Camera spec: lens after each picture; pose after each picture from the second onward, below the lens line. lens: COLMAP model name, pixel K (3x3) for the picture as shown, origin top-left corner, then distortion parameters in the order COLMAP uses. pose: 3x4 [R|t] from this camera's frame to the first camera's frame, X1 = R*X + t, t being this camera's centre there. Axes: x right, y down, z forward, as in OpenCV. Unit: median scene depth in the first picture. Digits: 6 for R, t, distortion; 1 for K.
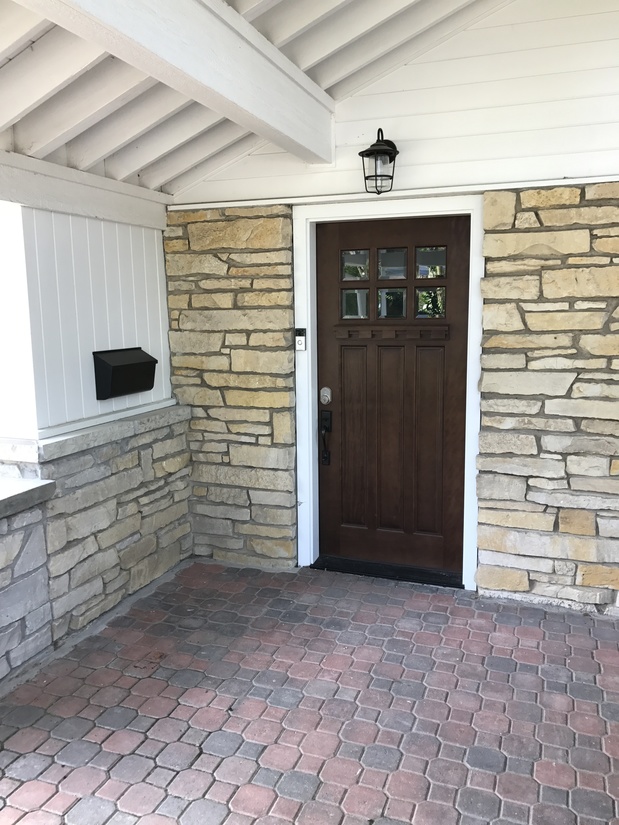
lens RADIAL K [[672.4, 0, 314.0], [0, 672.4, 411.6], [0, 0, 1]] dist [0.051774, 0.001605]
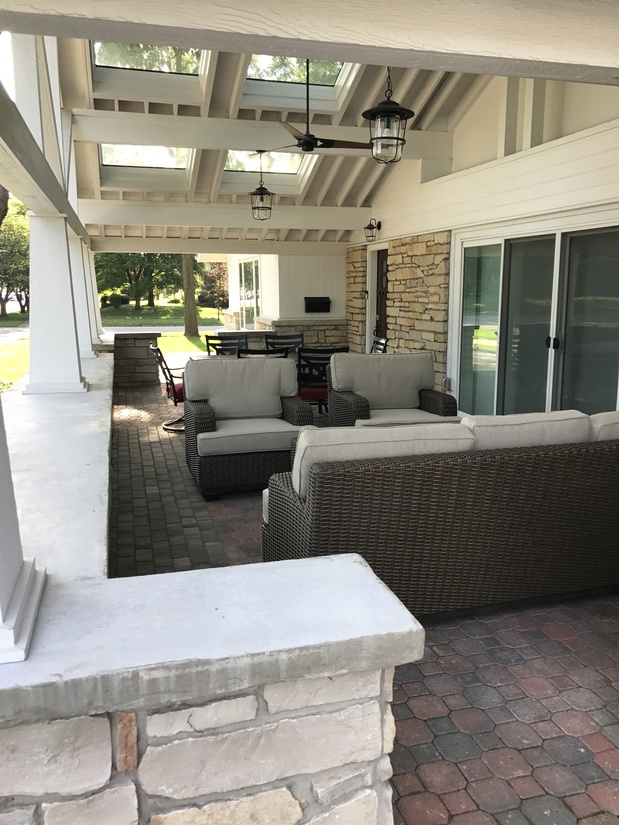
lens RADIAL K [[672.4, 0, 307.7], [0, 672.4, 416.8], [0, 0, 1]] dist [0.051774, 0.001605]
pose [[0.582512, 0.159744, -0.796971, 2.140239], [-0.127114, 0.986337, 0.104792, 0.124623], [0.802822, 0.040263, 0.594858, -0.791560]]
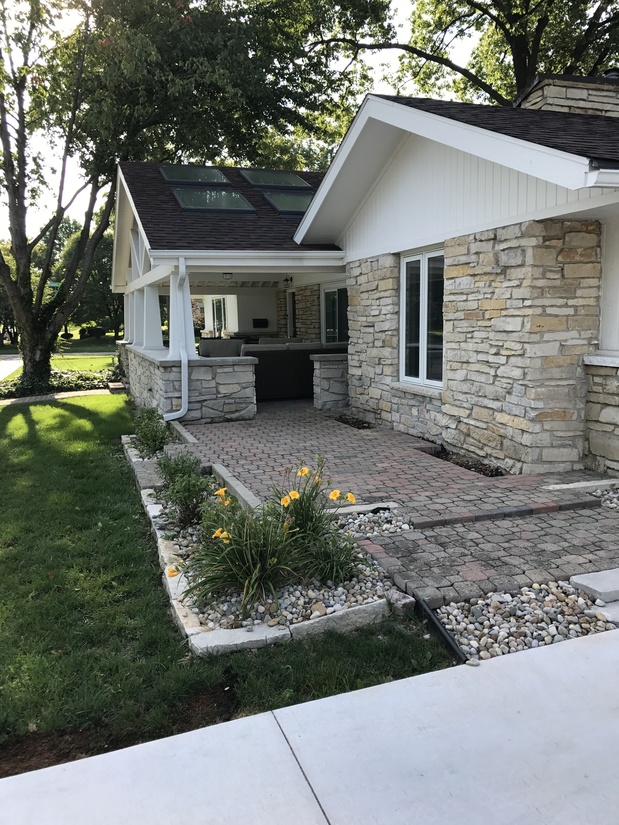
lens RADIAL K [[672.4, 0, 311.0], [0, 672.4, 409.9], [0, 0, 1]] dist [0.051774, 0.001605]
pose [[0.631649, 0.100096, -0.768765, 3.970704], [-0.104918, 0.993544, 0.043158, 0.336356], [0.768122, 0.053397, 0.638073, -1.949482]]
